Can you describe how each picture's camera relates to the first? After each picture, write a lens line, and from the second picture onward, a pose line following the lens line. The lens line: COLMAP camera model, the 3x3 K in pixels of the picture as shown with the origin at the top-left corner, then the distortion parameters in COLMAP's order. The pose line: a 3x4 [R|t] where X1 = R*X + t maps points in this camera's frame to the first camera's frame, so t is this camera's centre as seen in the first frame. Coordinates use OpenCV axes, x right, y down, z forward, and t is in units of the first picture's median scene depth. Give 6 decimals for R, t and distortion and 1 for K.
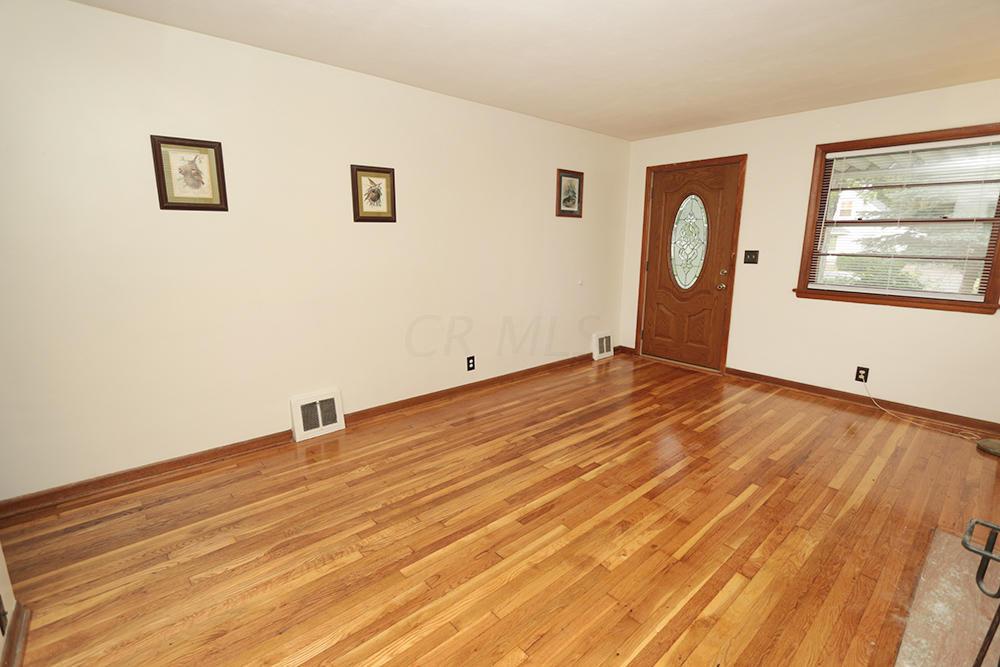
lens RADIAL K [[453.8, 0, 500.8], [0, 453.8, 331.6], [0, 0, 1]] dist [-0.021949, 0.002486]
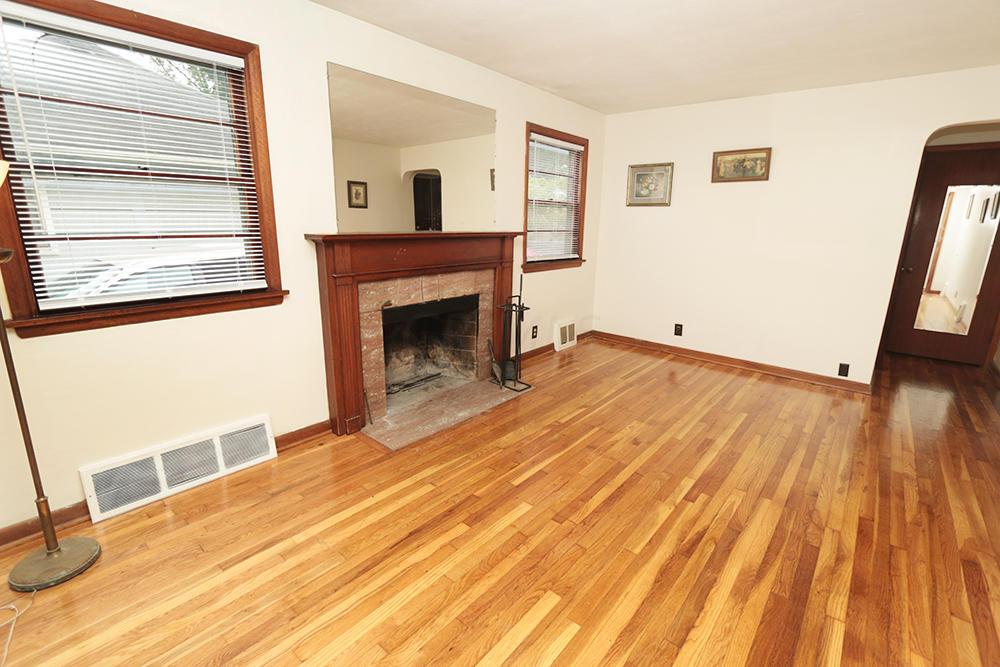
lens RADIAL K [[453.8, 0, 496.4], [0, 453.8, 333.0], [0, 0, 1]] dist [-0.021949, 0.002486]
pose [[-0.990126, 0.008518, -0.139924, 0.568660], [-0.053132, 0.900878, 0.430809, -0.265063], [0.129724, 0.433990, -0.891529, 1.318149]]
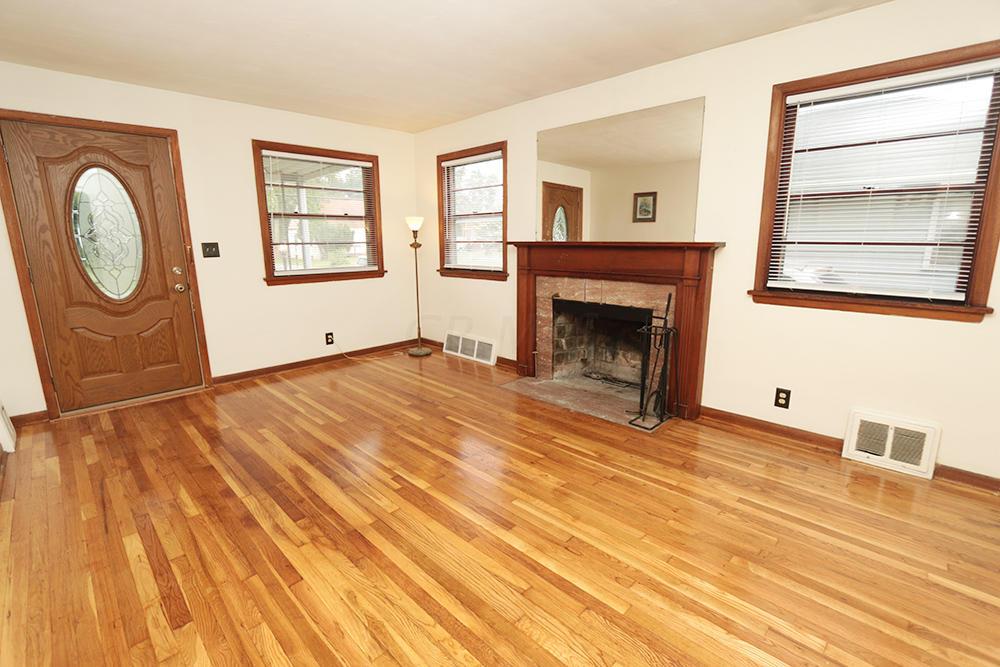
lens RADIAL K [[453.8, 0, 503.1], [0, 453.8, 332.6], [0, 0, 1]] dist [-0.021949, 0.002486]
pose [[-0.073913, -0.207433, 0.975453, -0.519490], [0.205362, 0.953999, 0.218431, -0.109987], [-0.975891, 0.216466, -0.027914, 0.643709]]
